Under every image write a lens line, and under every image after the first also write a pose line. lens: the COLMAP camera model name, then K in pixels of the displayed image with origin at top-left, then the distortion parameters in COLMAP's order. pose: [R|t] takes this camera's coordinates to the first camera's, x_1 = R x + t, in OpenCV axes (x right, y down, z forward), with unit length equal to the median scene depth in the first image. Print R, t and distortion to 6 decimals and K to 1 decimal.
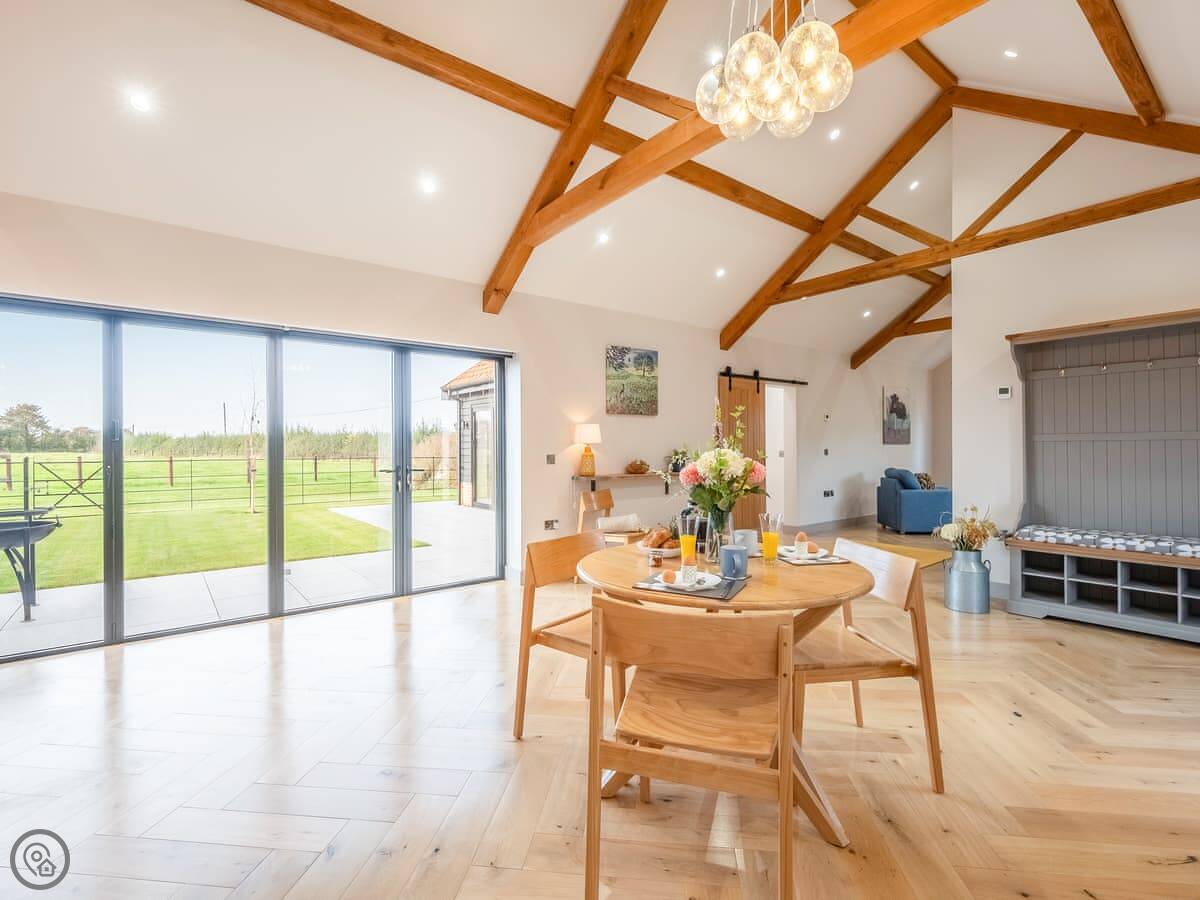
lens RADIAL K [[552.7, 0, 592.2], [0, 552.7, 448.7], [0, 0, 1]] dist [0.008912, -0.001025]
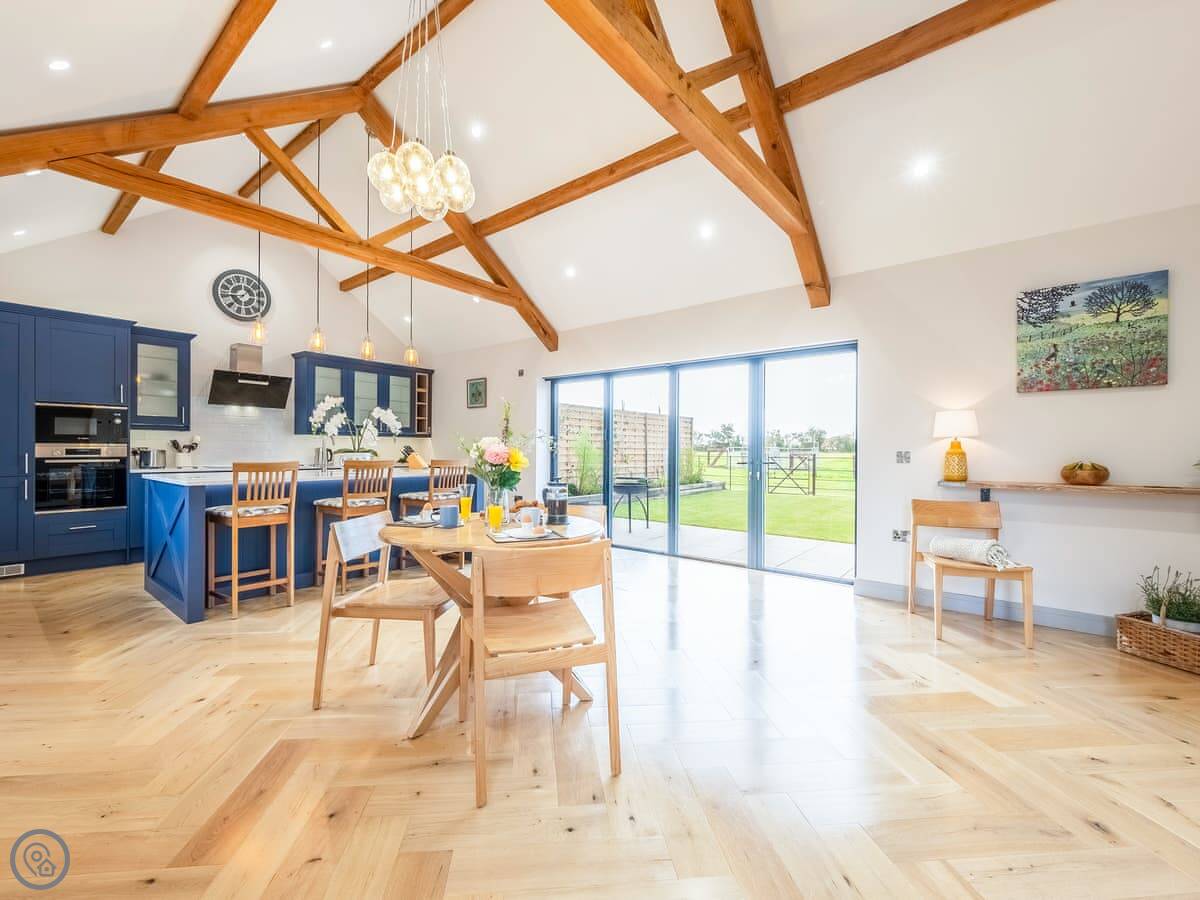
lens RADIAL K [[496.9, 0, 591.3], [0, 496.9, 449.2], [0, 0, 1]] dist [-0.006715, 0.000095]
pose [[0.235157, 0.001900, -0.971956, 0.482476], [-0.005717, 0.999983, 0.000571, 0.008901], [0.971941, 0.005422, 0.235164, 0.327797]]
